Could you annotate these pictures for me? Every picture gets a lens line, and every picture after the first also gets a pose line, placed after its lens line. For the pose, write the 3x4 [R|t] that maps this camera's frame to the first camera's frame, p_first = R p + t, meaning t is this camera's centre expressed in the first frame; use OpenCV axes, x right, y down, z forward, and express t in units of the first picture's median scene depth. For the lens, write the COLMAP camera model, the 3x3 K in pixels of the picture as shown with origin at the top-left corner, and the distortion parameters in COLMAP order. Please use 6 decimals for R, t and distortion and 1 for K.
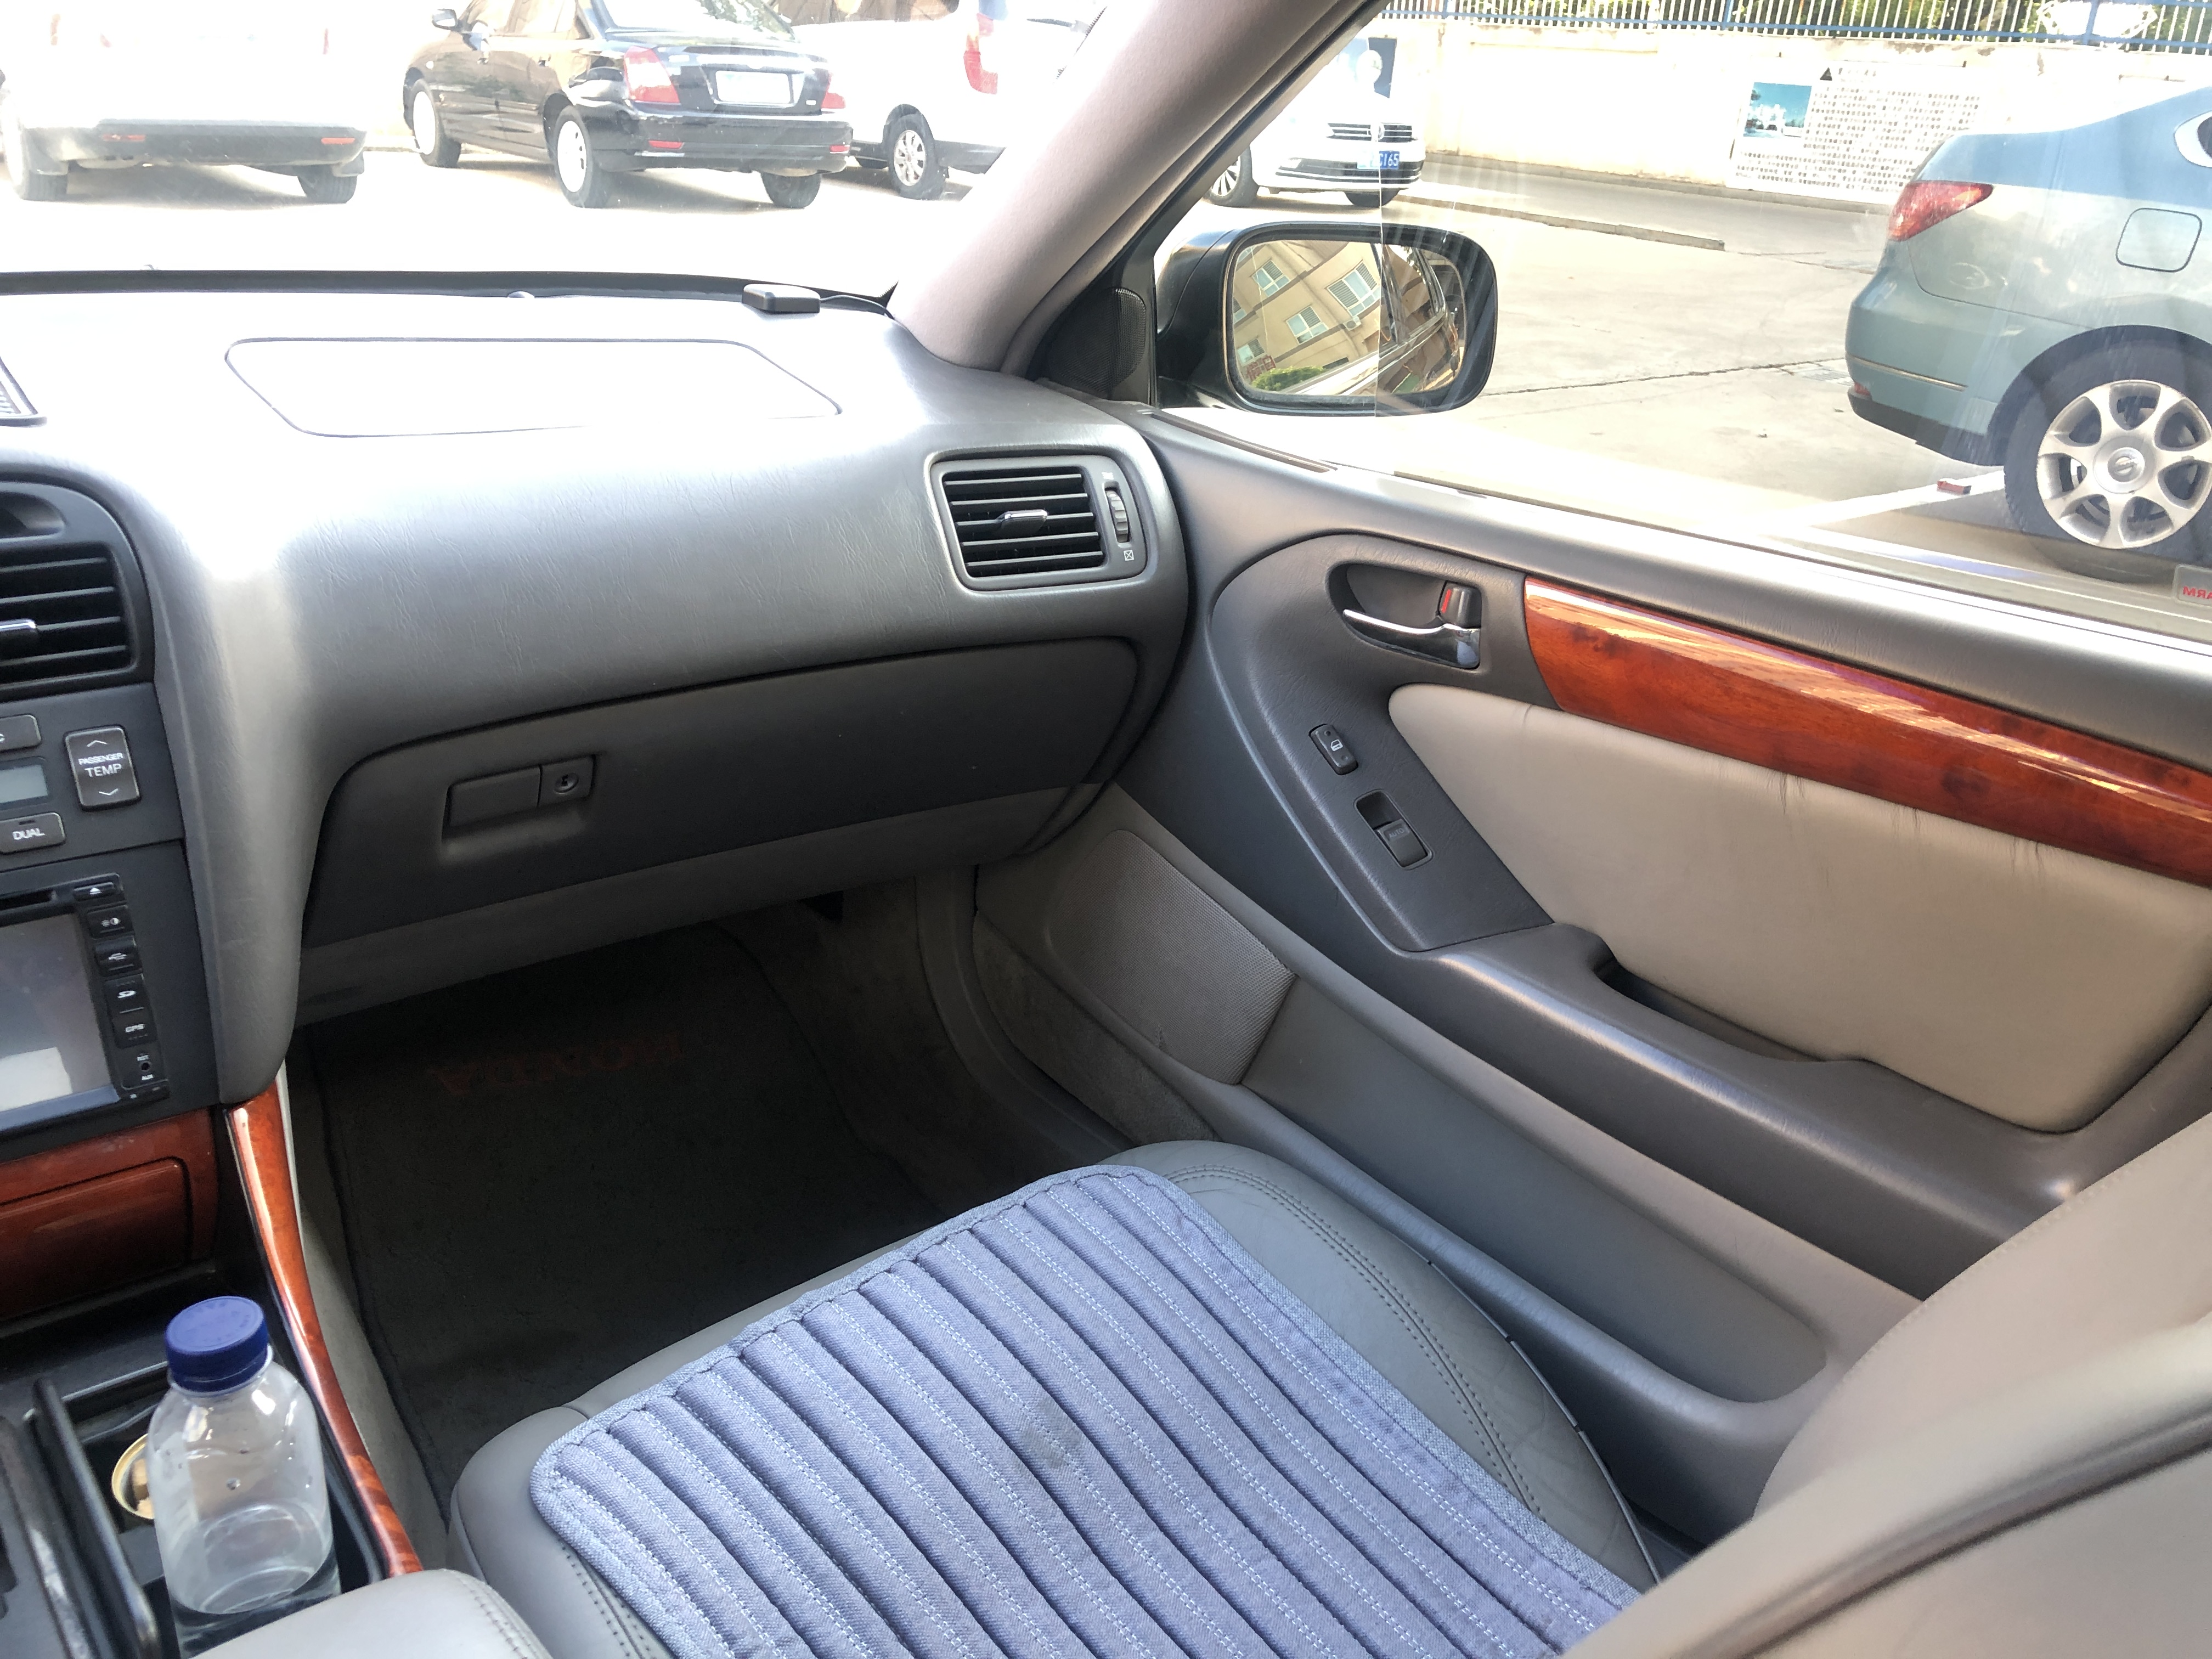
lens RADIAL K [[1808.4, 0, 1102.2], [0, 1808.4, 833.5], [0, 0, 1]] dist [0.022985, -0.017359]
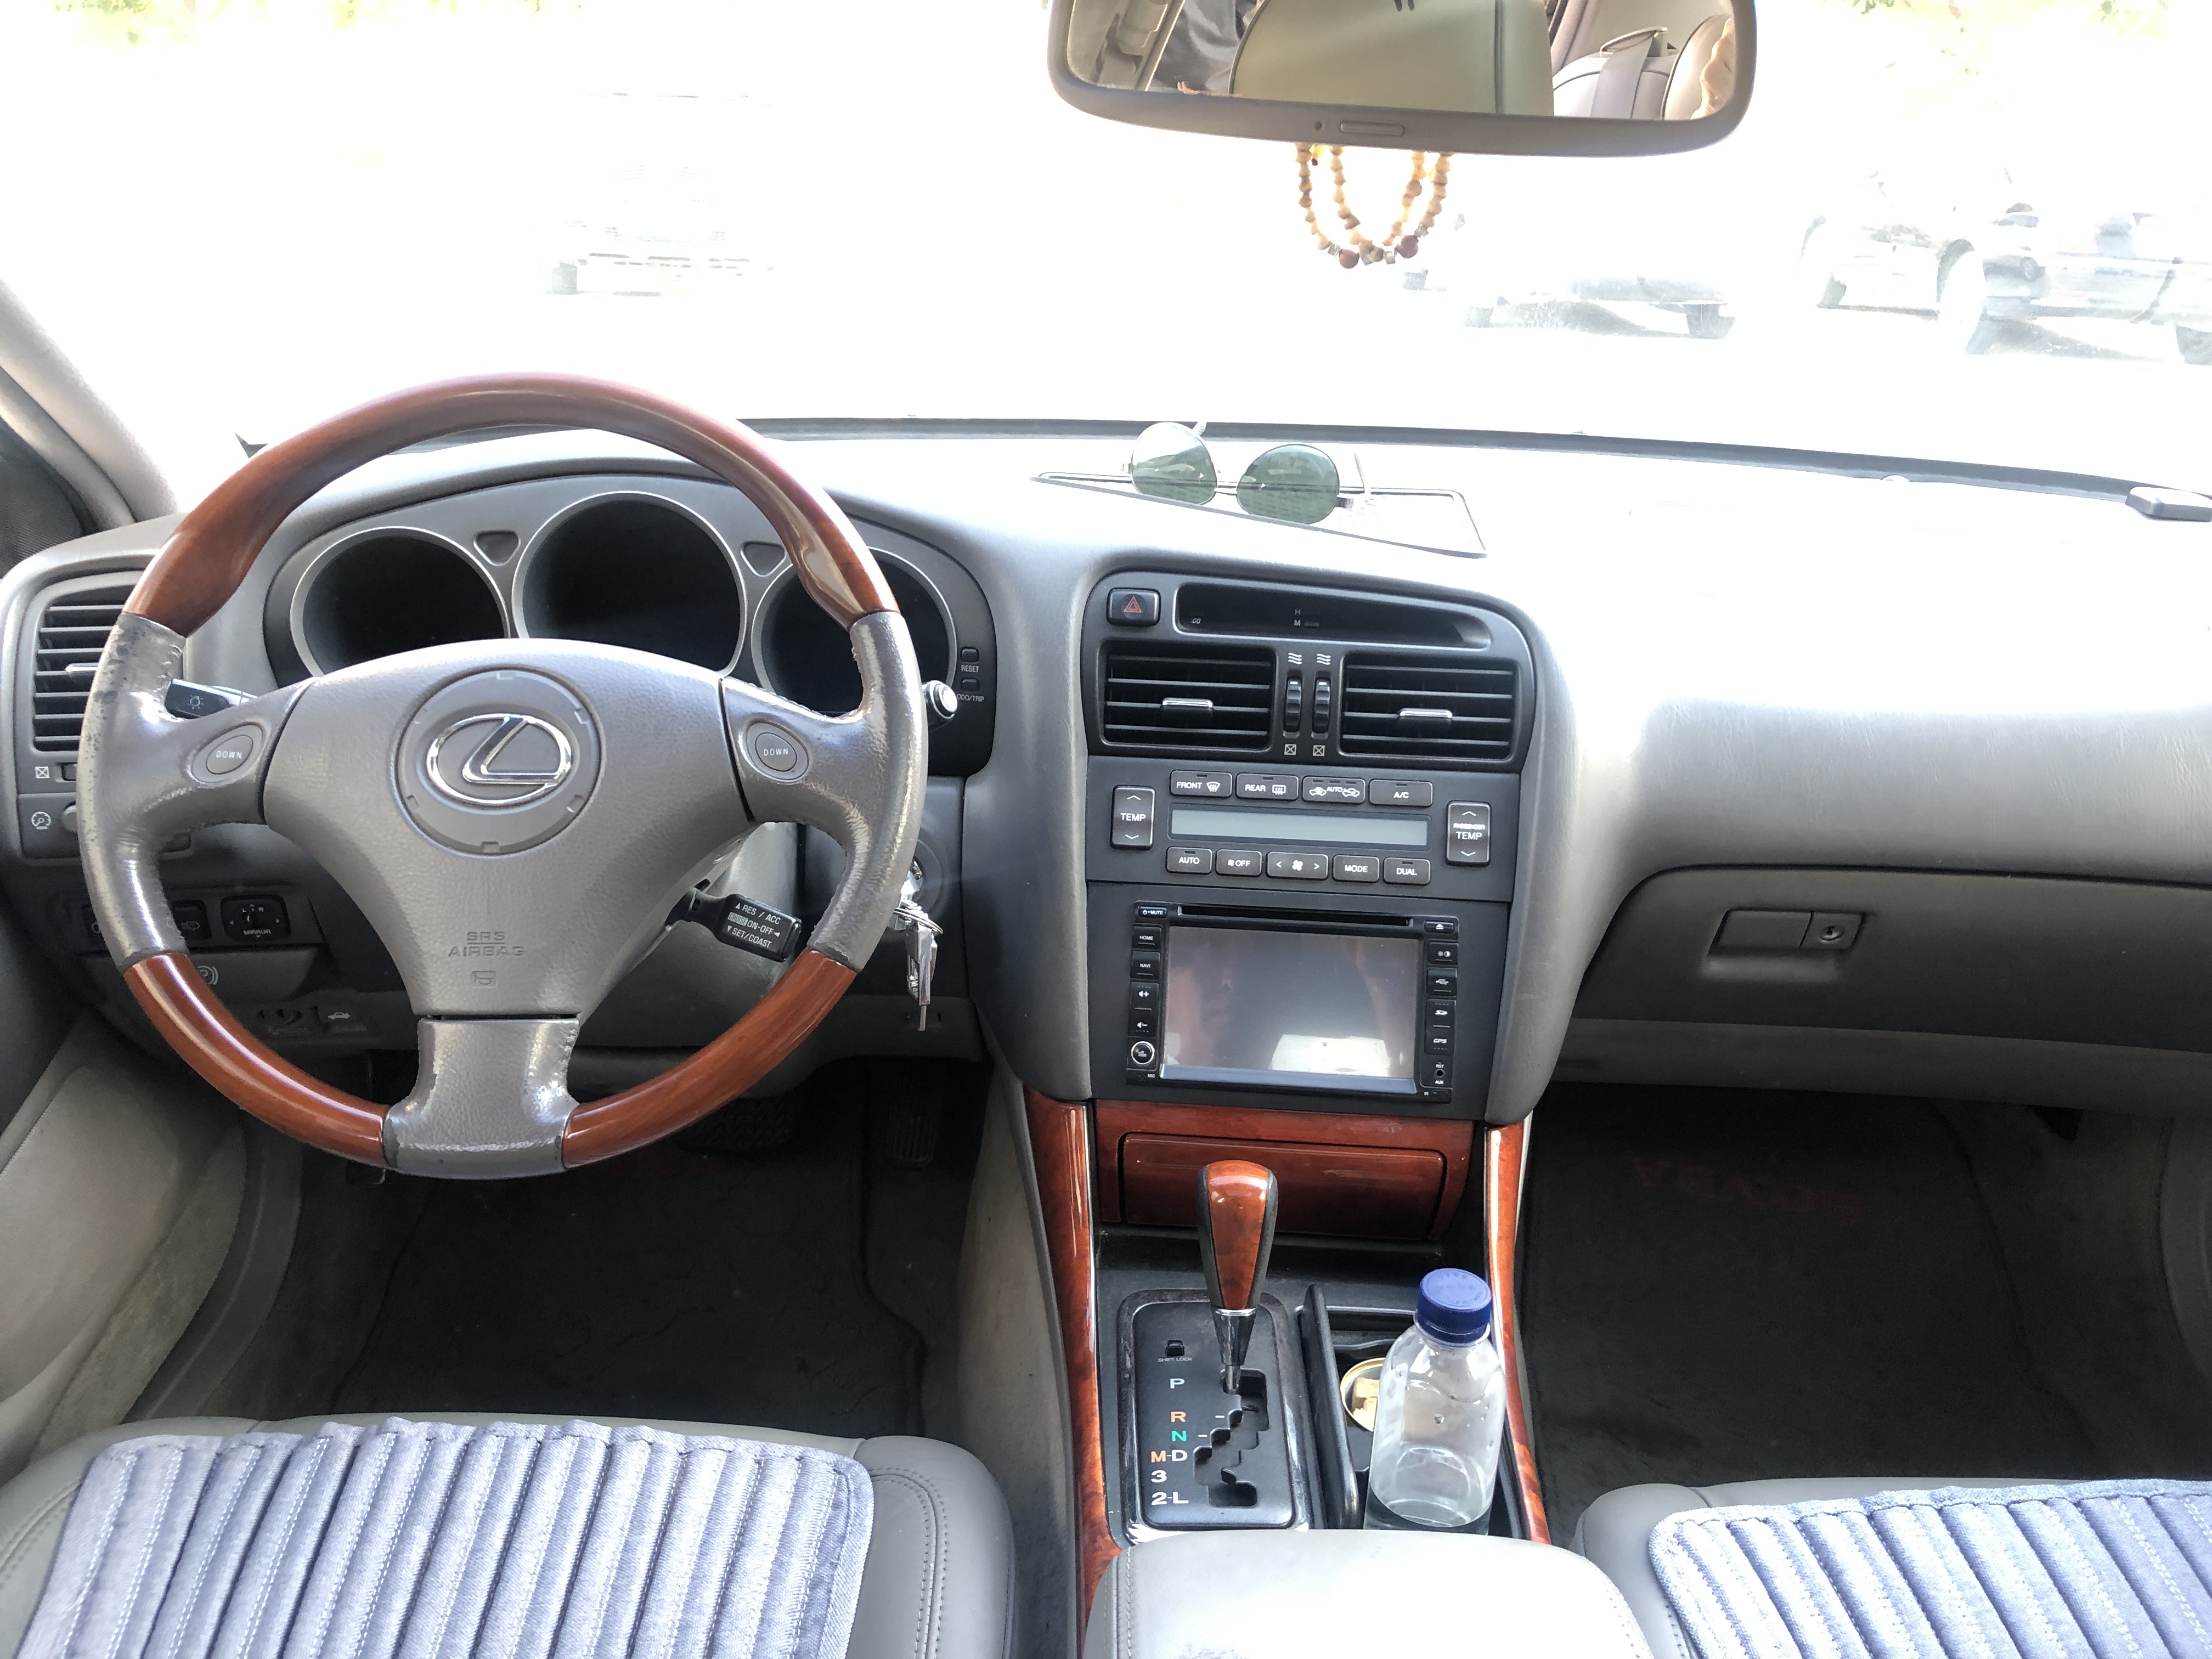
lens RADIAL K [[1808.4, 0, 1120.7], [0, 1808.4, 795.8], [0, 0, 1]] dist [0.022985, -0.017359]
pose [[0.773456, 0.199828, -0.601527, 0.011810], [-0.250809, 0.968036, -0.000913, 0.000235], [0.582118, 0.151575, 0.798852, -0.141425]]
